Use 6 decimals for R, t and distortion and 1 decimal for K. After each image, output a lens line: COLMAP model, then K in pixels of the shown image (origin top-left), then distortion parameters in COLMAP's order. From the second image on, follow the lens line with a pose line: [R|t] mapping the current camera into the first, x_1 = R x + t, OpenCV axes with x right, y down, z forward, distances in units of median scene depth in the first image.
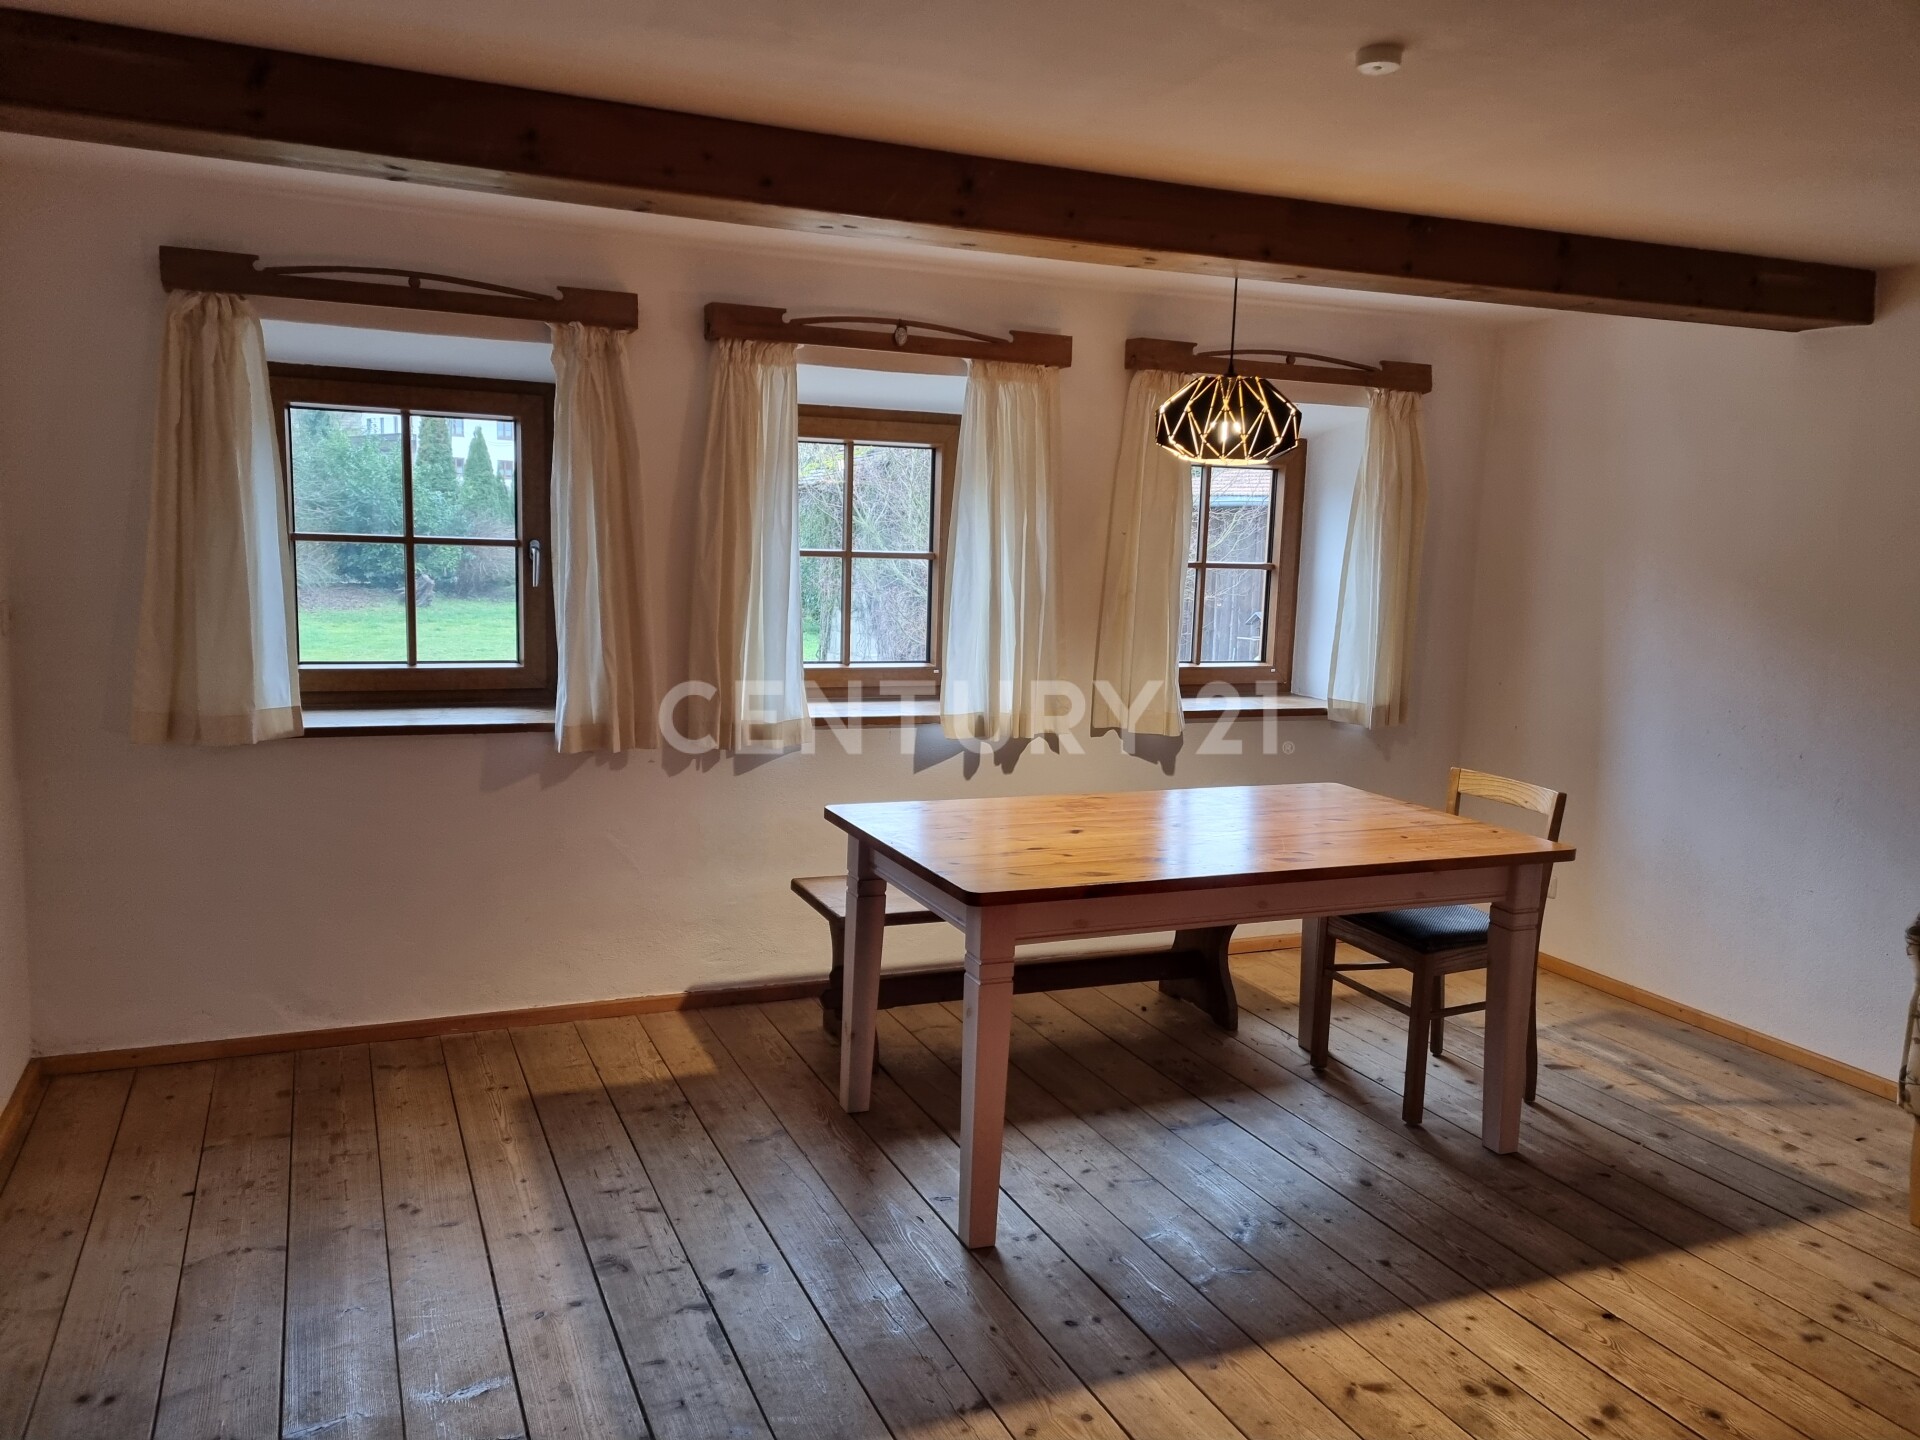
lens RADIAL K [[1425.3, 0, 960.0], [0, 1425.3, 720.0], [0, 0, 1]] dist [0.027345, -0.002756]
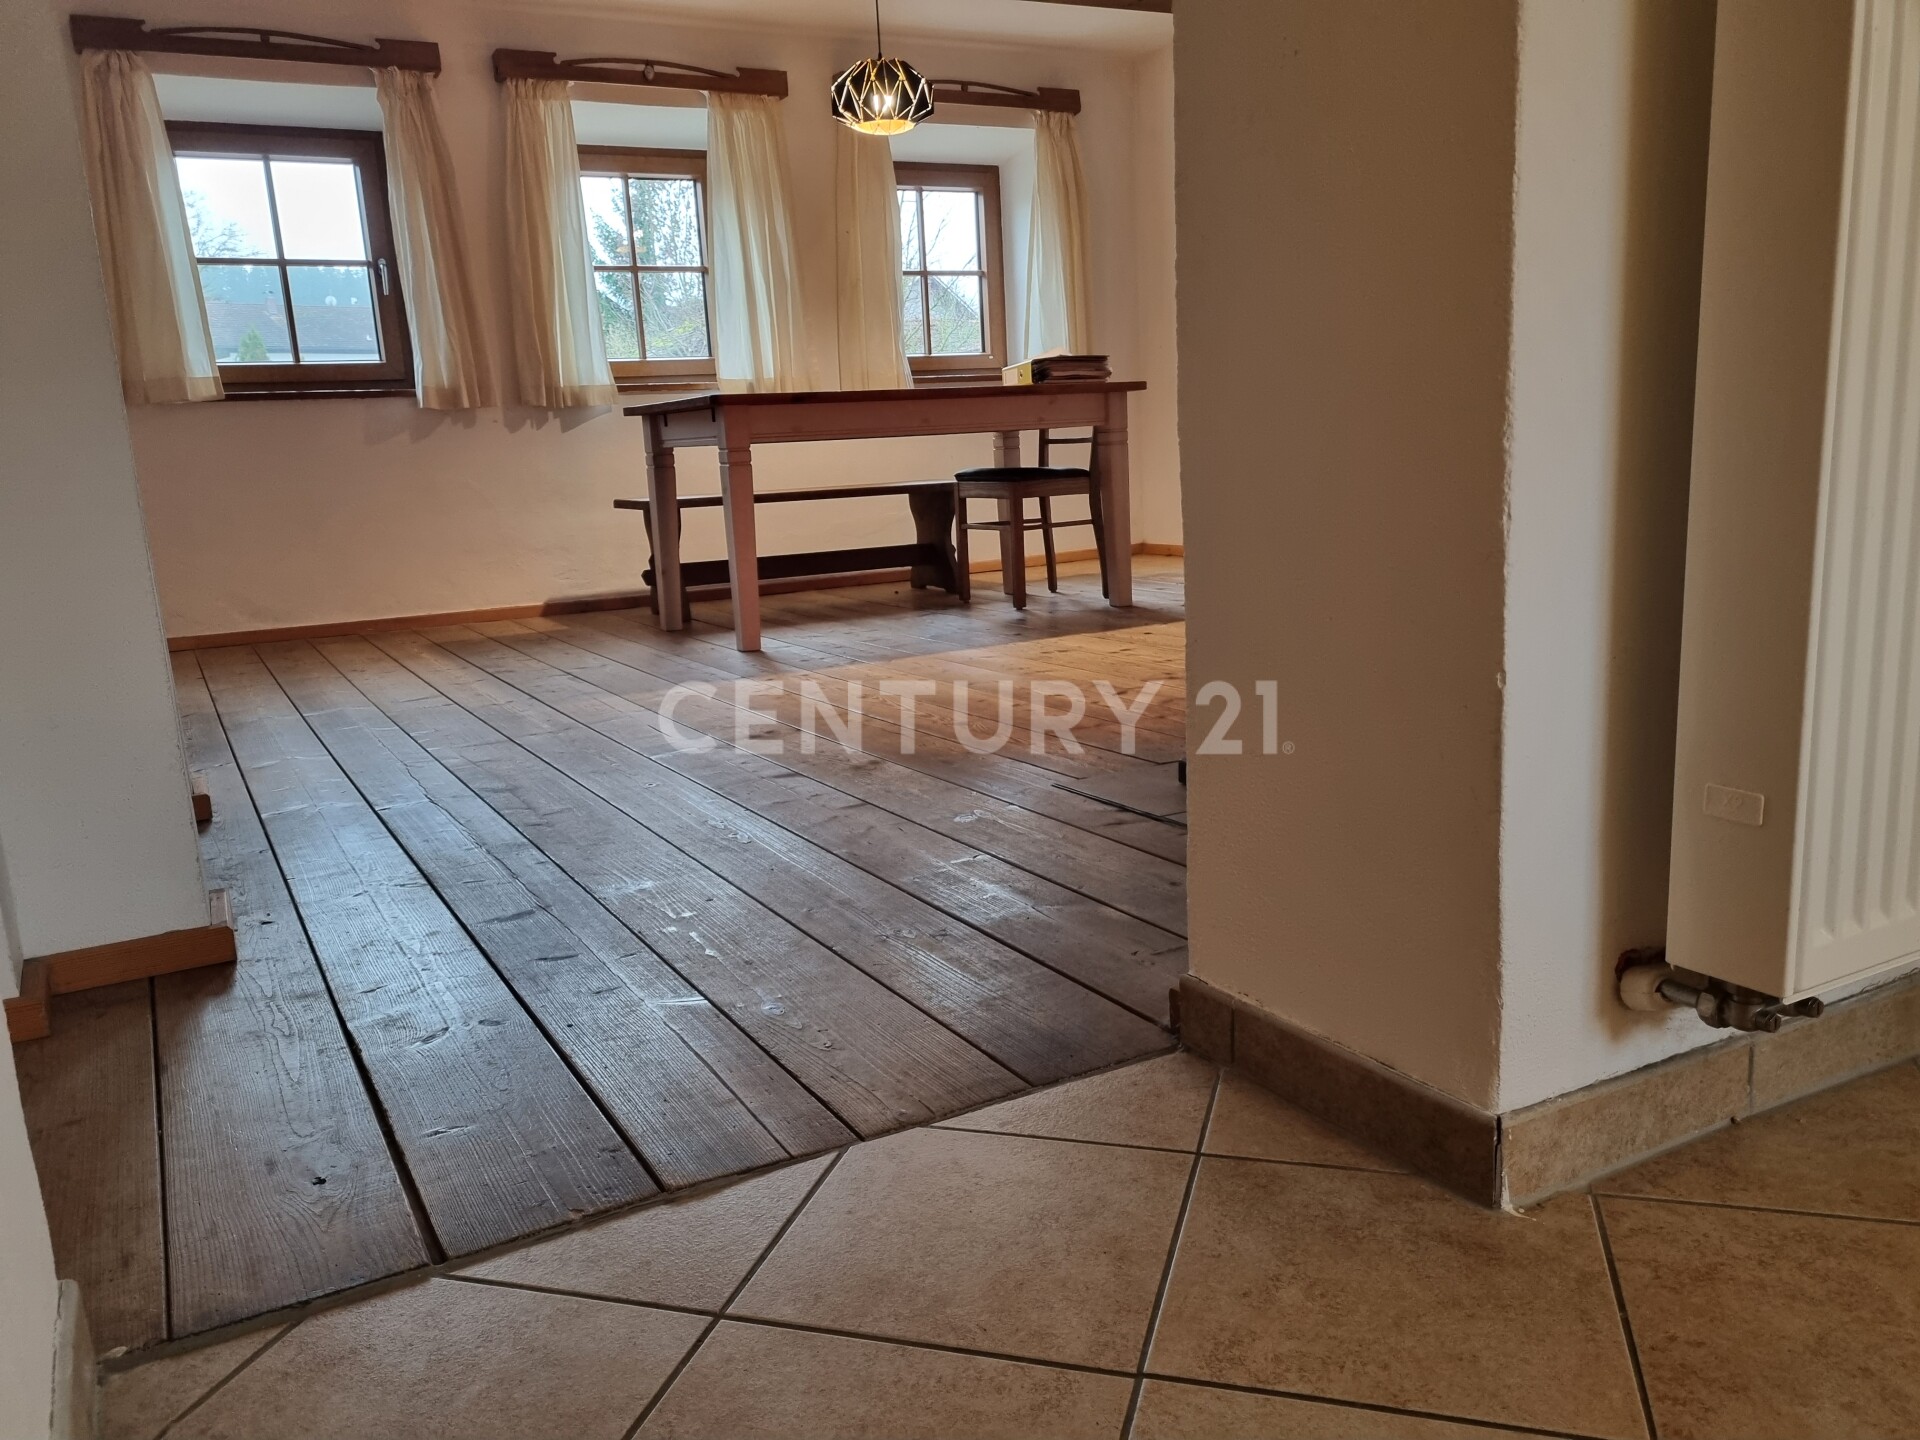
lens RADIAL K [[1441.6, 0, 970.0], [0, 1441.6, 761.2], [0, 0, 1]] dist [0.011236, -0.012707]
pose [[0.991399, -0.104860, 0.078315, 0.080157], [0.098653, 0.991956, 0.079316, 0.280231], [-0.086002, -0.070908, 0.993768, -0.380709]]
